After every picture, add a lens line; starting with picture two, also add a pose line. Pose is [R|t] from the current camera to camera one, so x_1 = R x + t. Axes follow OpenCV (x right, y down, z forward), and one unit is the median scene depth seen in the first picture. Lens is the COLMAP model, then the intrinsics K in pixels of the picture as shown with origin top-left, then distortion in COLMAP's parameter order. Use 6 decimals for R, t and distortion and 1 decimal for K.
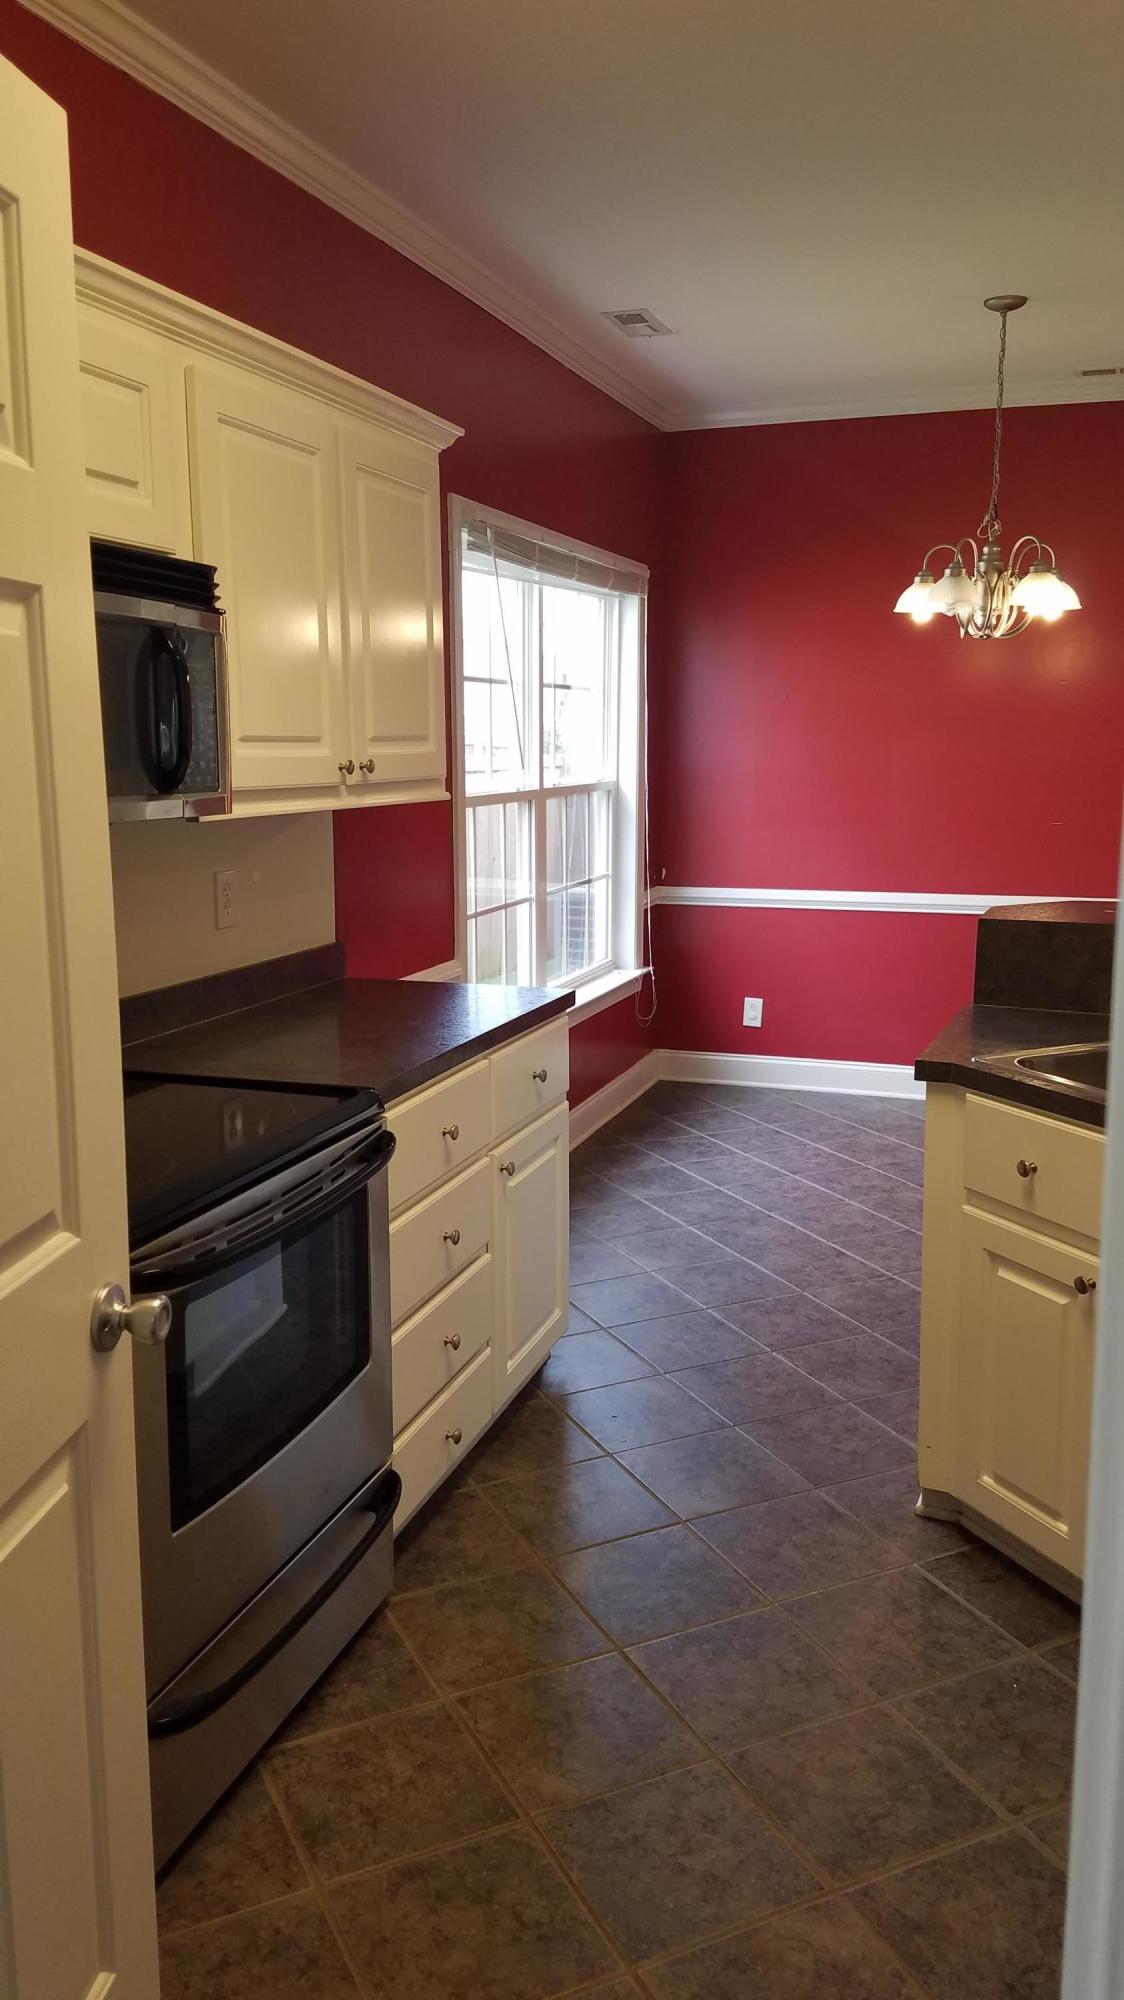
lens RADIAL K [[1527.9, 0, 564.4], [0, 1527.9, 932.2], [0, 0, 1]] dist [0.114887, -0.168596]
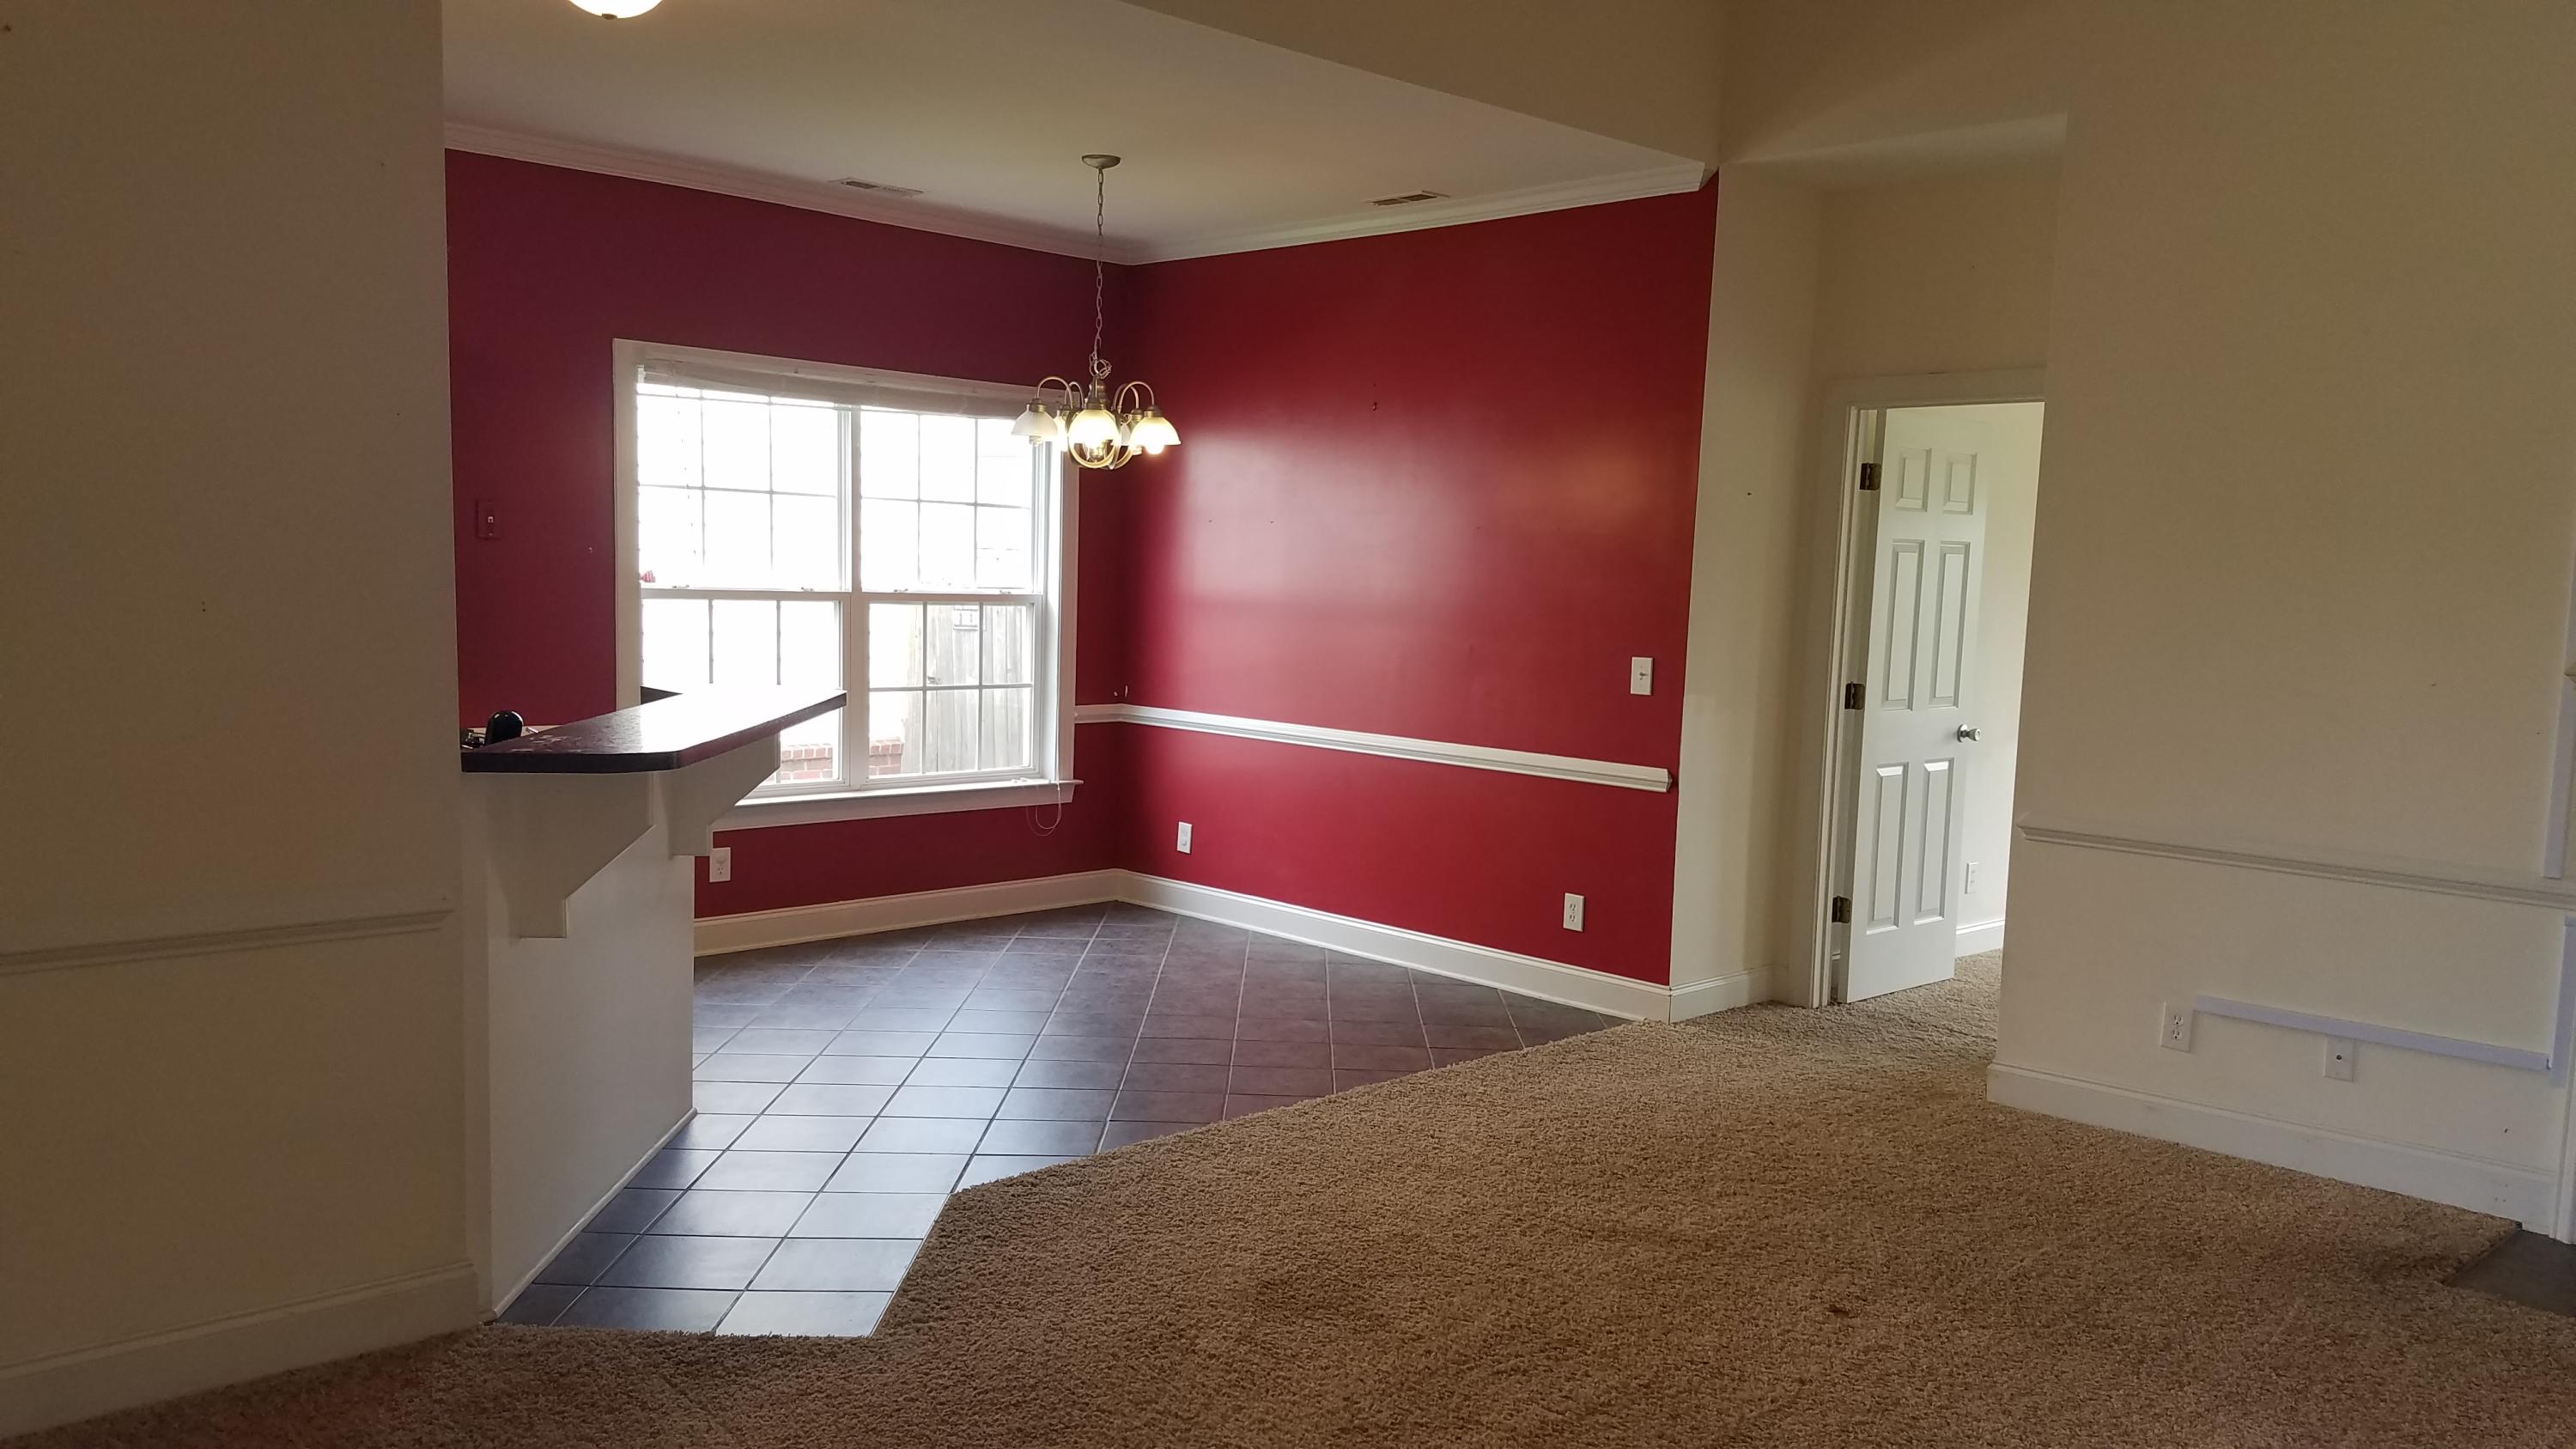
lens RADIAL K [[1968.2, 0, 1277.1], [0, 1968.2, 696.1], [0, 0, 1]] dist [0.114887, -0.168596]
pose [[0.893718, 0.064086, -0.444029, 0.771072], [-0.097703, 0.993792, -0.053220, 0.024991], [0.437861, 0.090947, 0.894431, -0.122046]]
